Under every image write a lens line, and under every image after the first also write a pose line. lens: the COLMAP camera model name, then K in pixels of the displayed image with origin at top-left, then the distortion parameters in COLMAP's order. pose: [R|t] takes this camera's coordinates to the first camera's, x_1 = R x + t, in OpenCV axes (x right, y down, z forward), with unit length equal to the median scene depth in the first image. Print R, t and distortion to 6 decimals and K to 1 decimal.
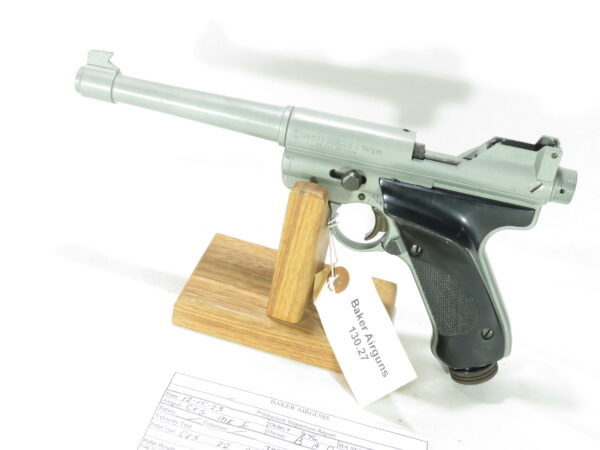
lens RADIAL K [[806.3, 0, 300.0], [0, 806.3, 225.0], [0, 0, 1]] dist [-0.012418, -0.071332]
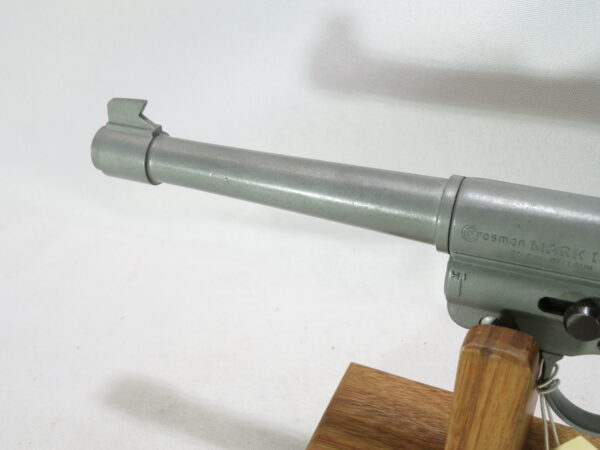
lens RADIAL K [[806.3, 0, 300.0], [0, 806.3, 225.0], [0, 0, 1]] dist [-0.012418, -0.071332]
pose [[0.971497, -0.041568, -0.233380, 0.010273], [0.042882, 0.999080, 0.000555, -0.119476], [0.233142, -0.010547, 0.972385, 0.456702]]
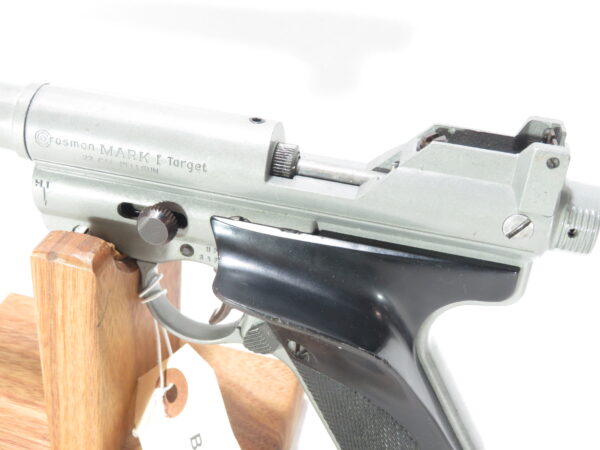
lens RADIAL K [[806.3, 0, 300.0], [0, 806.3, 225.0], [0, 0, 1]] dist [-0.012418, -0.071332]
pose [[0.998454, -0.047206, -0.029344, 0.164573], [0.048738, 0.997357, 0.053879, -0.075466], [0.026723, -0.055225, 0.998116, 0.478629]]
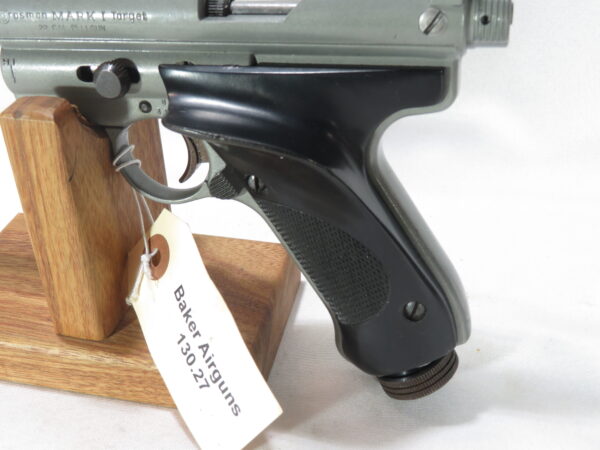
lens RADIAL K [[806.3, 0, 300.0], [0, 806.3, 225.0], [0, 0, 1]] dist [-0.012418, -0.071332]
pose [[0.981342, -0.162831, -0.102246, 0.225052], [0.165953, 0.985871, 0.022758, 0.051023], [0.097096, -0.039301, 0.994499, 0.444499]]
